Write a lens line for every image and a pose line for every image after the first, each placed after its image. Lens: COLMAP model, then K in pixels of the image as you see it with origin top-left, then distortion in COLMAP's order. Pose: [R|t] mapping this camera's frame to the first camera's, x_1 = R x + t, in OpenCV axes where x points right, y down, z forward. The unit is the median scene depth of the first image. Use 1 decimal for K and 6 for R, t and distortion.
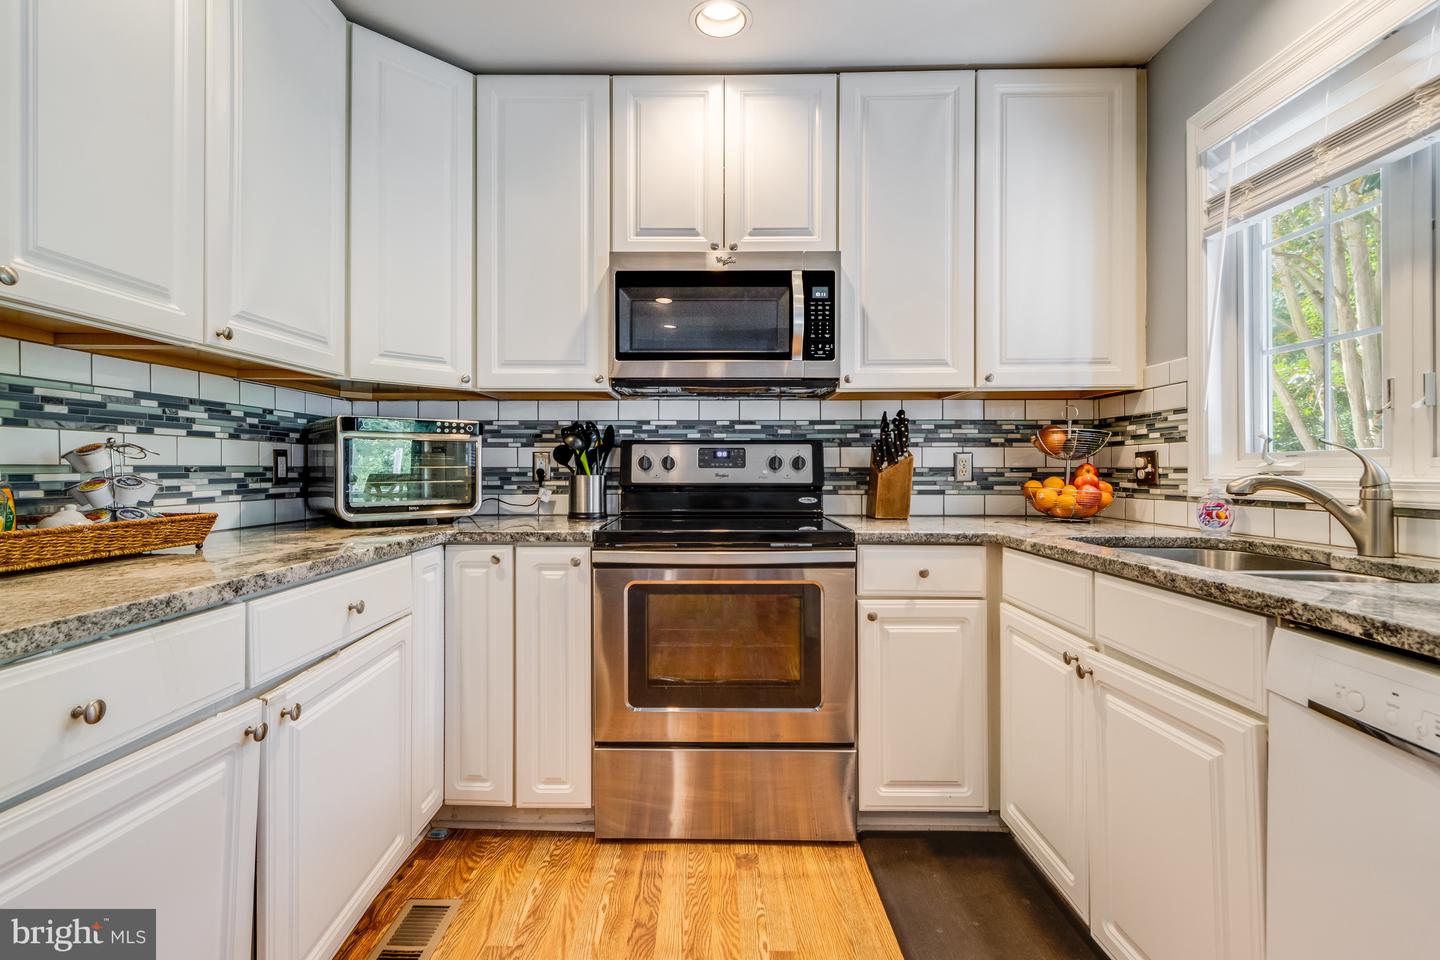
lens RADIAL K [[648.1, 0, 719.1], [0, 648.1, 474.1], [0, 0, 1]] dist [0.002763, -0.000107]
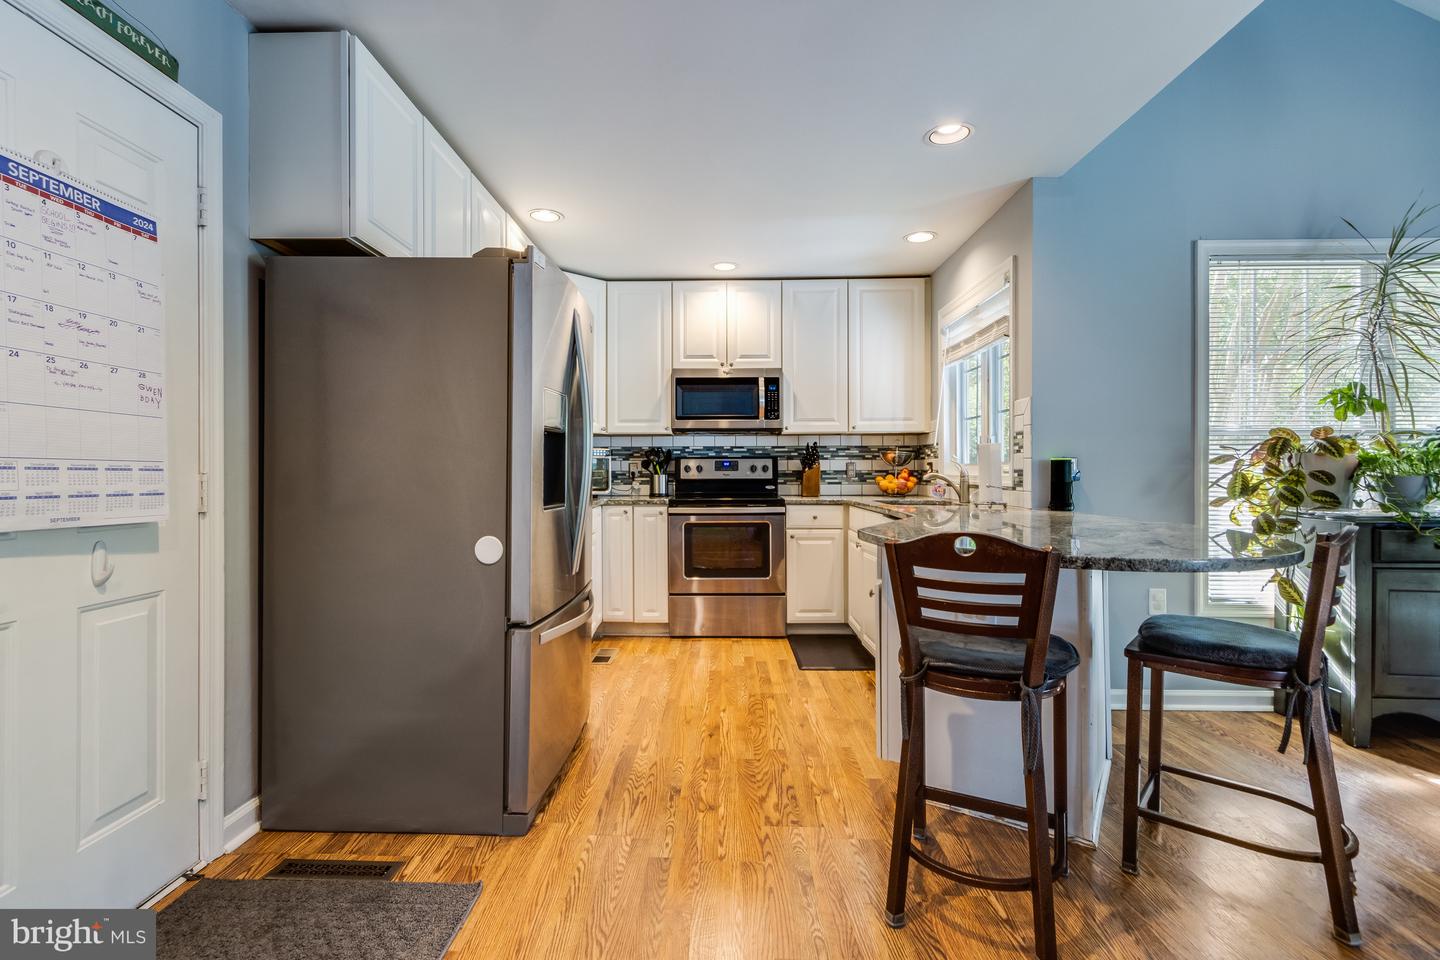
lens RADIAL K [[648.1, 0, 716.8], [0, 648.1, 477.3], [0, 0, 1]] dist [0.002763, -0.000107]
pose [[0.999771, -0.003042, -0.021171, 0.018288], [0.003075, 0.999994, 0.001482, 0.007530], [0.021166, -0.001547, 0.999775, -1.065070]]
